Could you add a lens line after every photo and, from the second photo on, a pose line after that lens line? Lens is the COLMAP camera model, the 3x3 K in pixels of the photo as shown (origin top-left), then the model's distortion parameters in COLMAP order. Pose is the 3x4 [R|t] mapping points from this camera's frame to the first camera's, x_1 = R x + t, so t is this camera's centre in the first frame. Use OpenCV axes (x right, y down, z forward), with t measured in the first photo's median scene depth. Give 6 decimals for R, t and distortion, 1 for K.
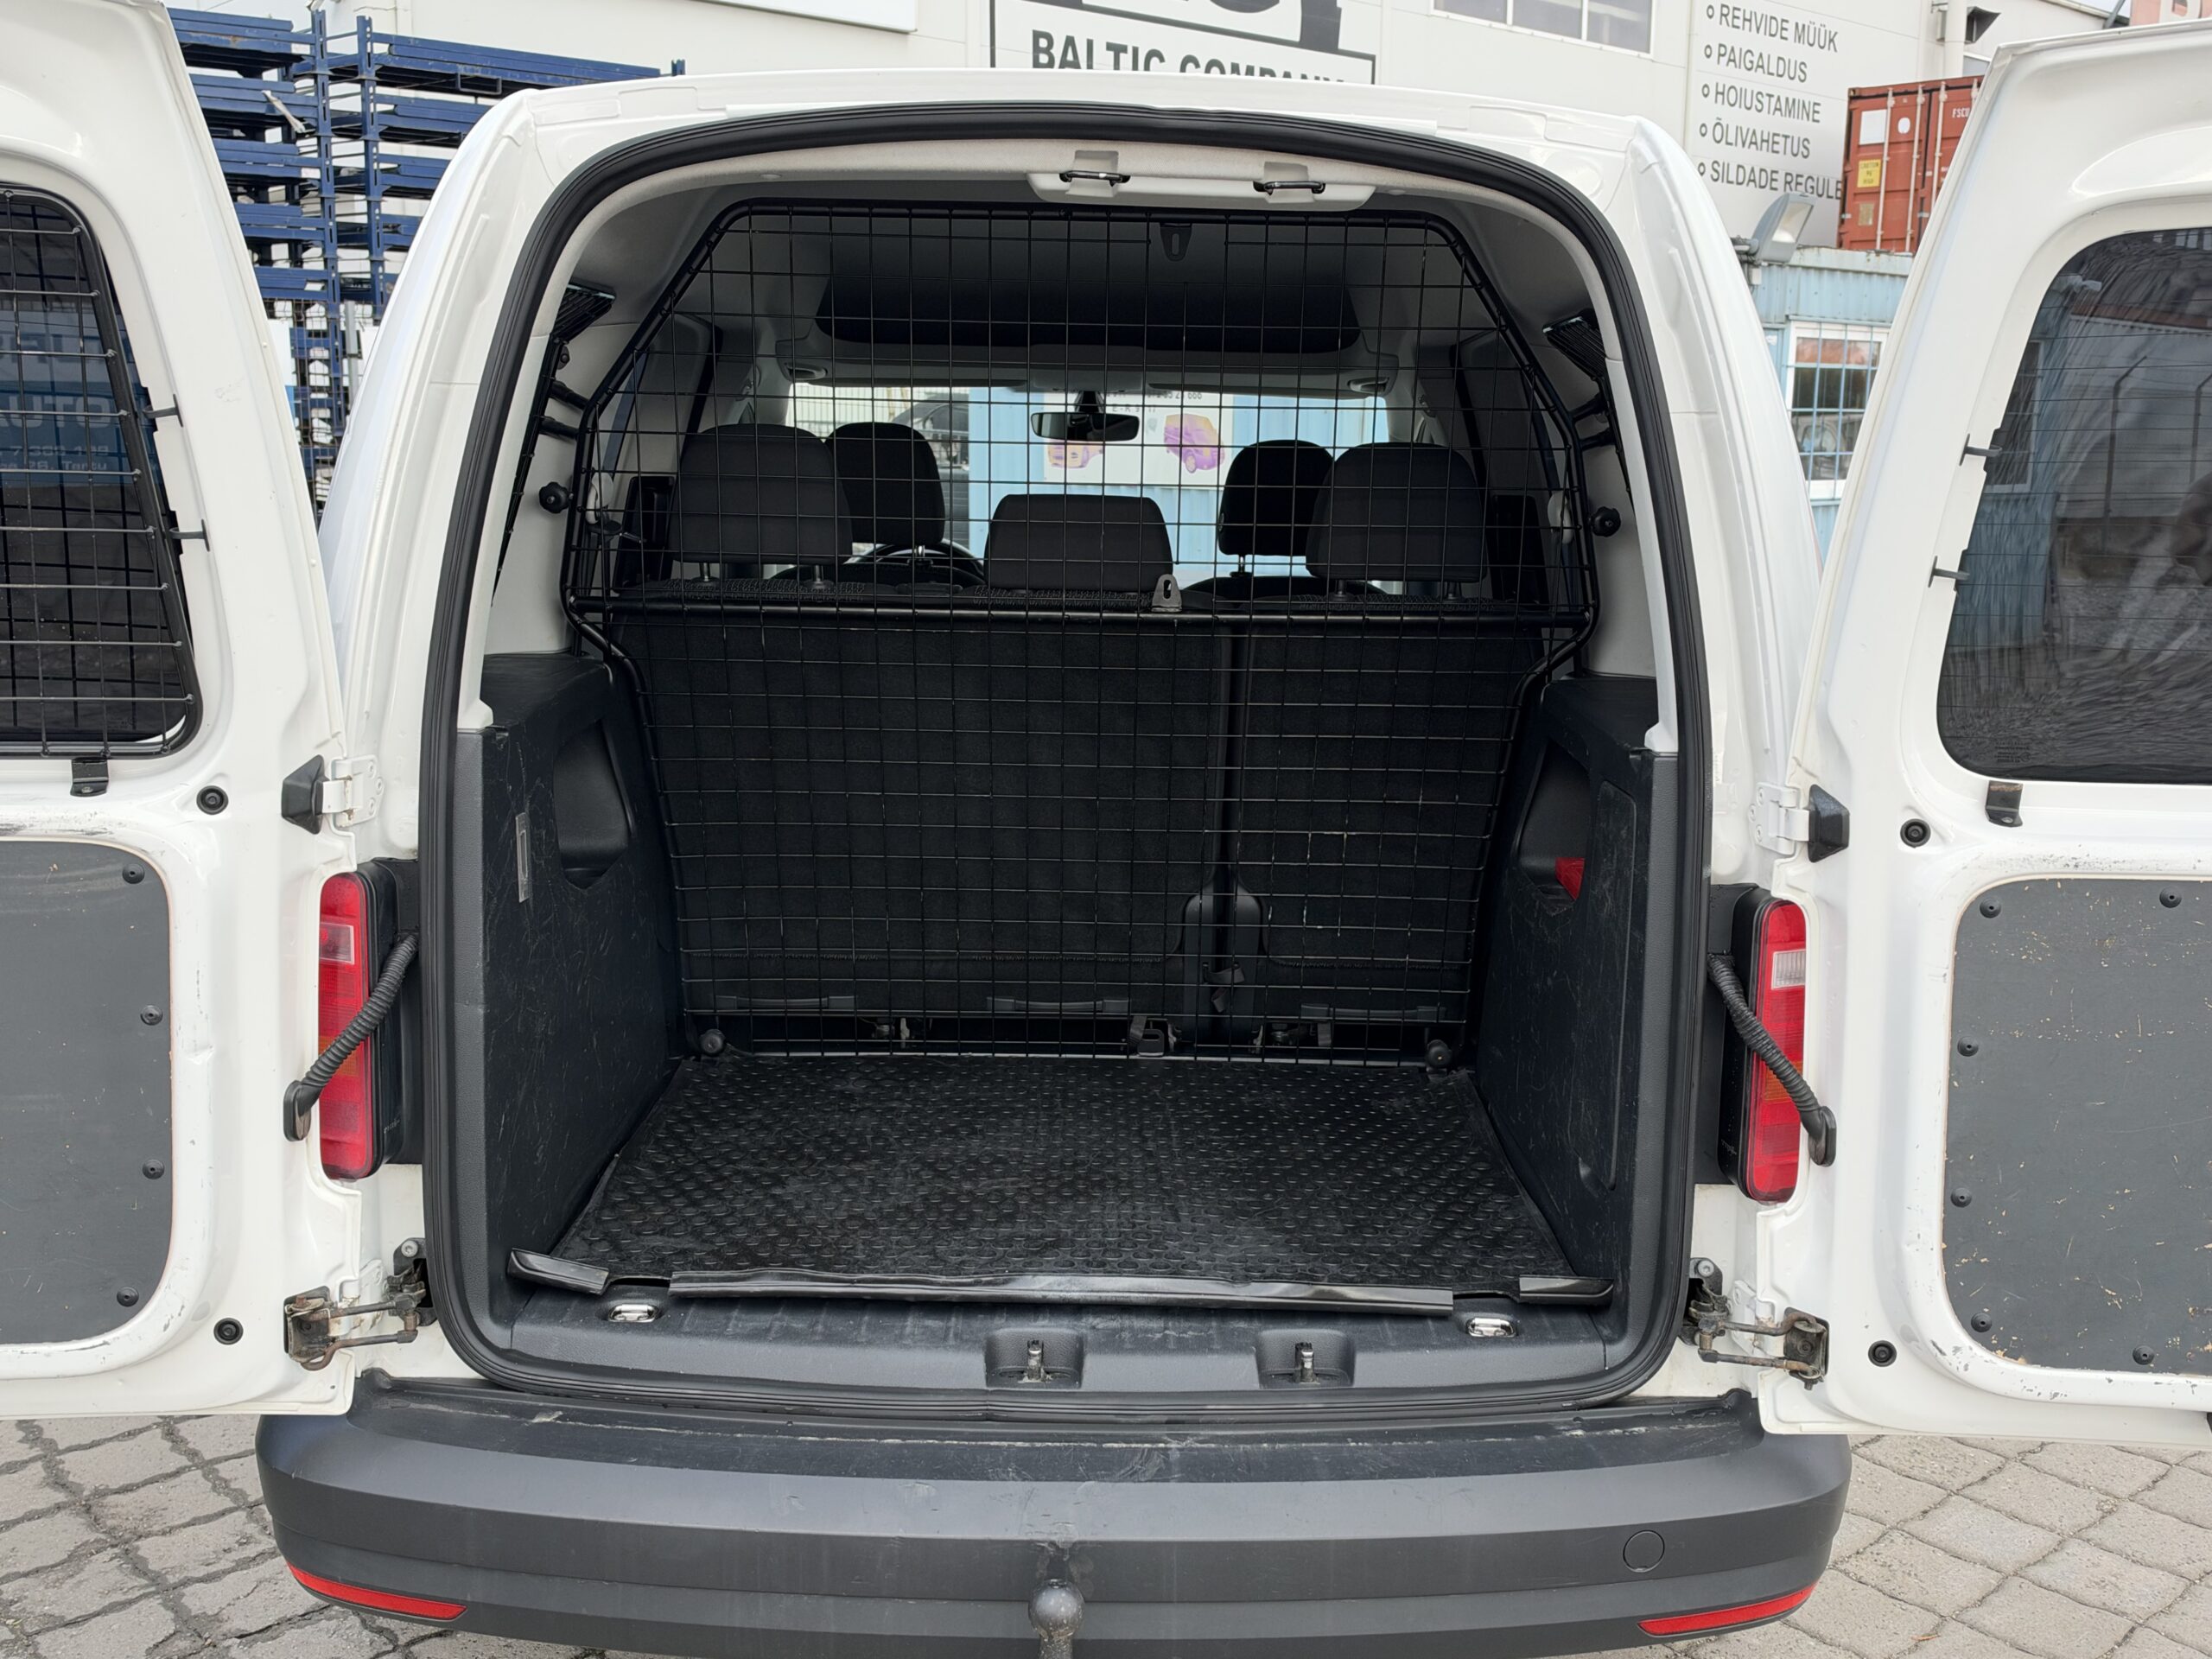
lens RADIAL K [[2244.9, 0, 1106.0], [0, 2244.9, 829.5], [0, 0, 1]] dist [0.001579, -0.022061]
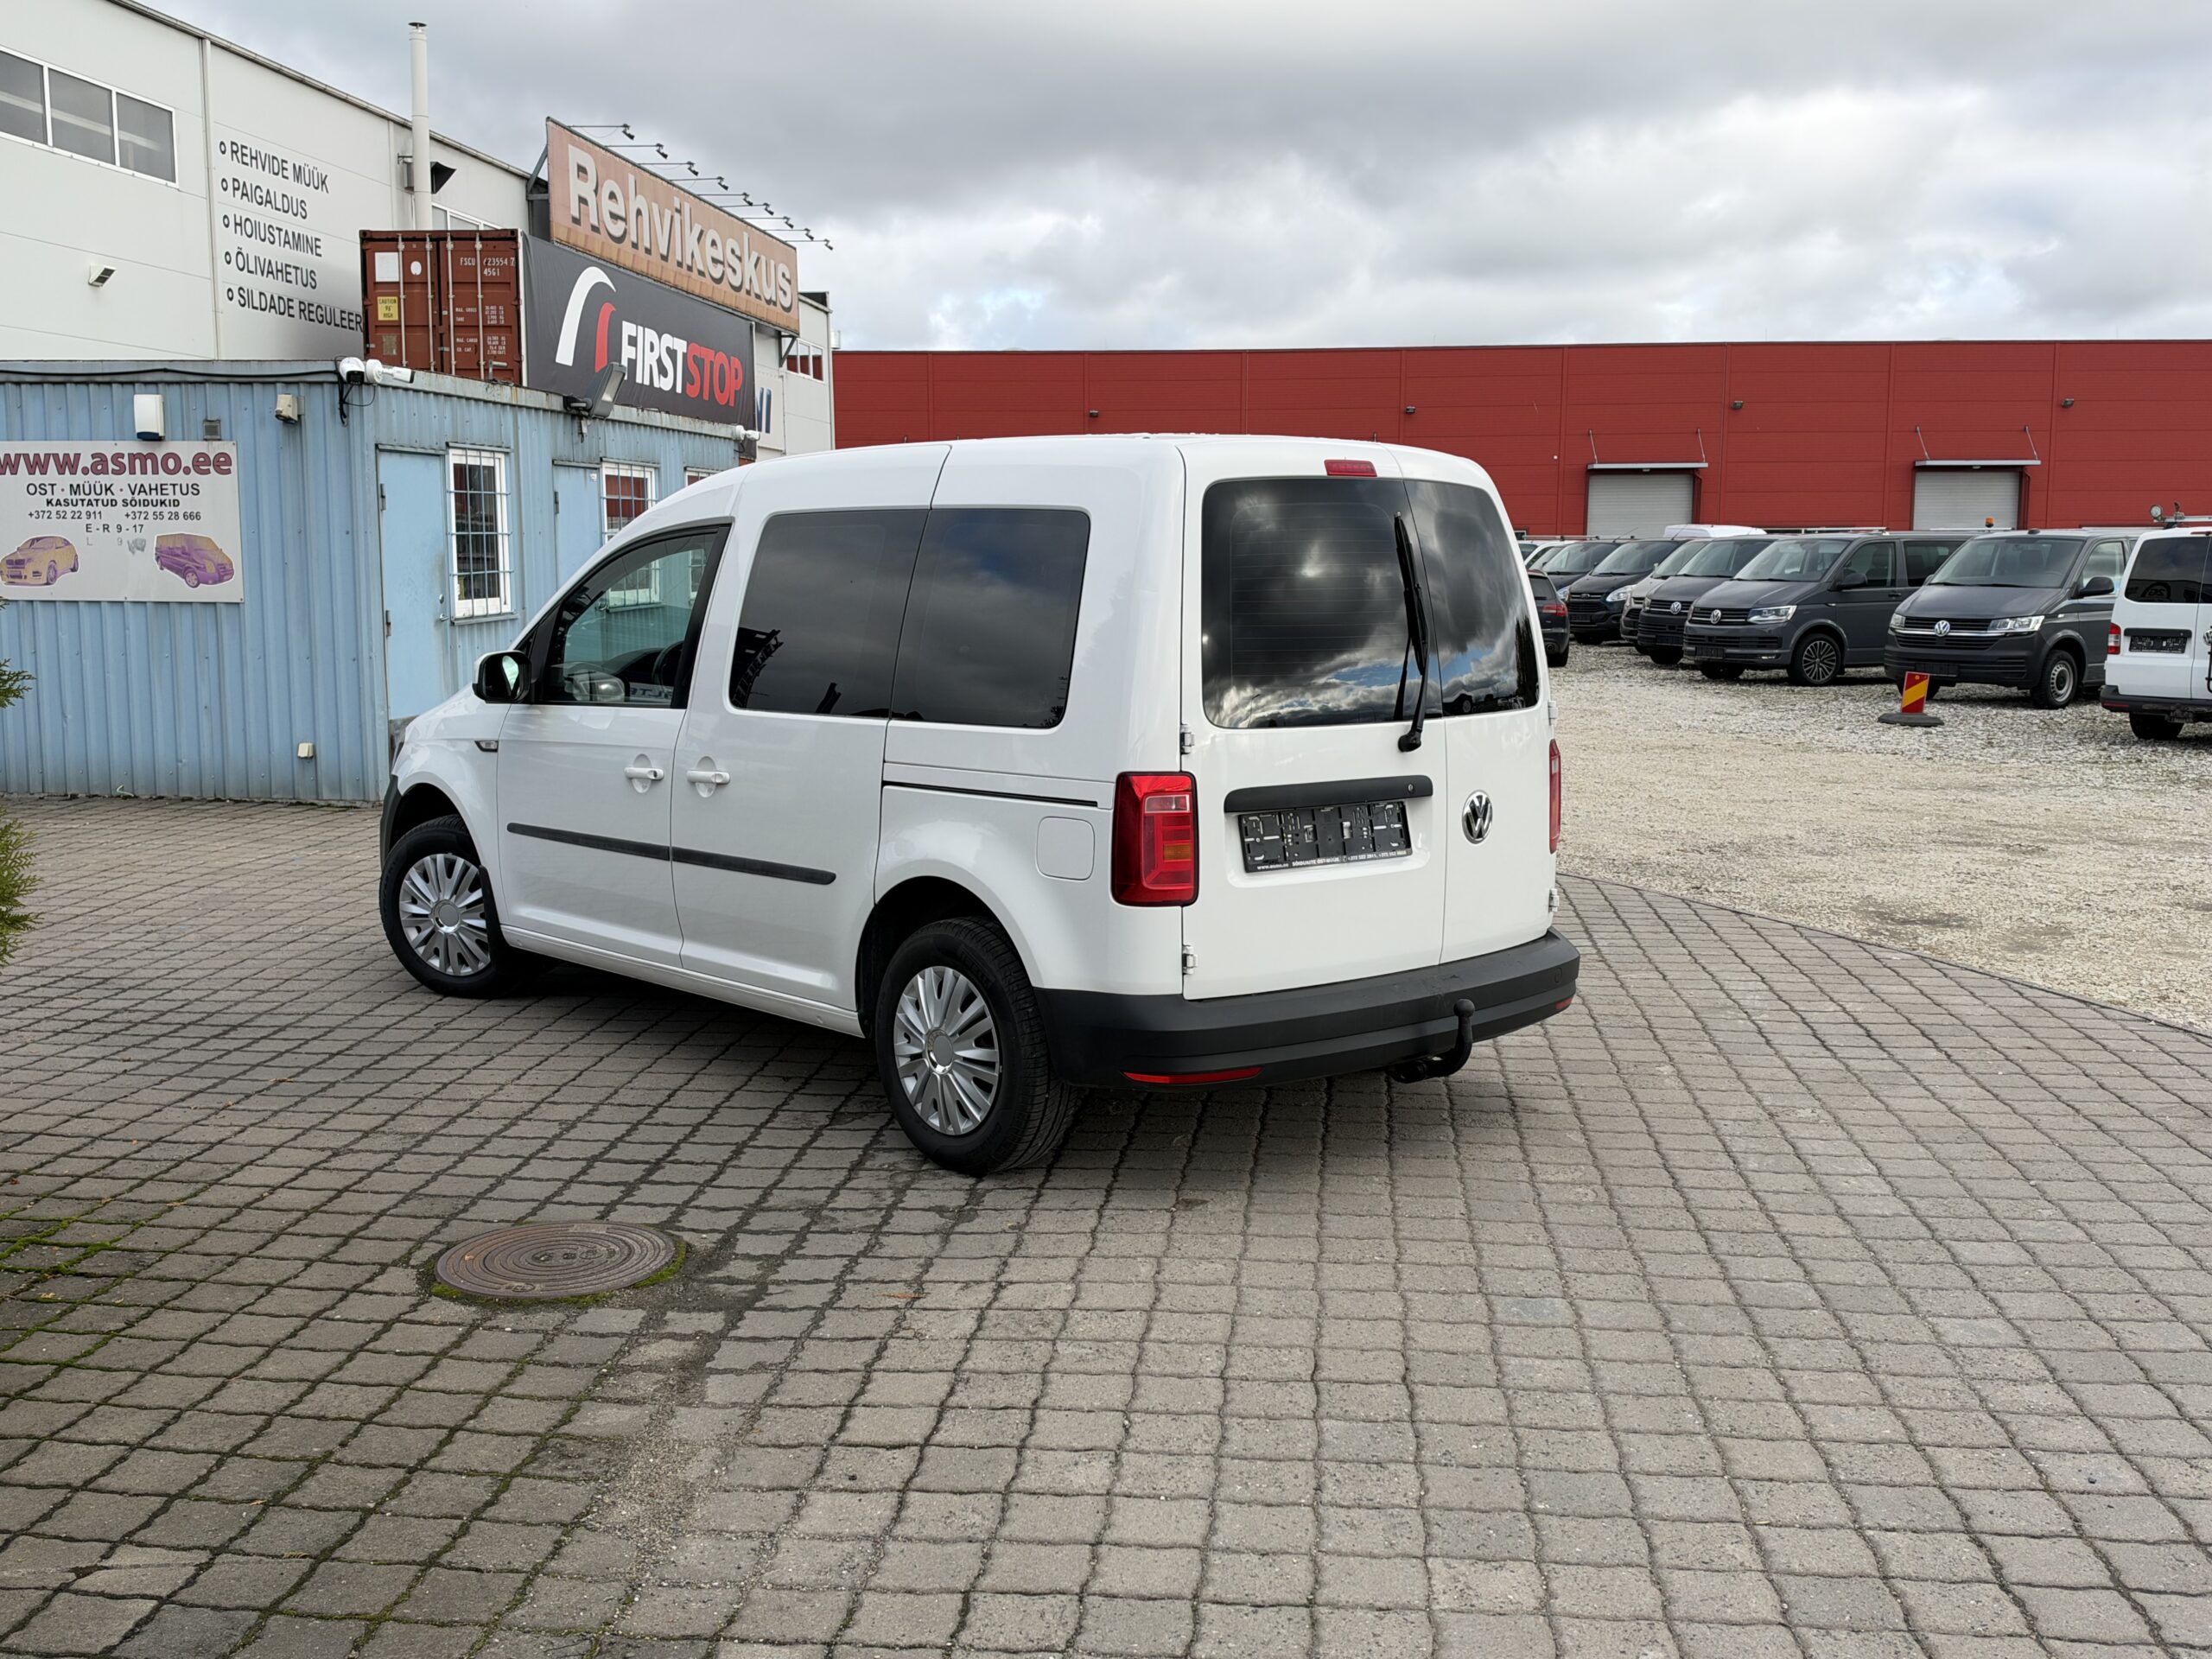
lens RADIAL K [[2244.9, 0, 1106.0], [0, 2244.9, 829.5], [0, 0, 1]] dist [0.001579, -0.022061]
pose [[0.758034, -0.089935, 0.645984, -0.127749], [0.118231, 0.992986, -0.000494, 0.004653], [-0.641409, 0.076749, 0.763350, -0.050364]]
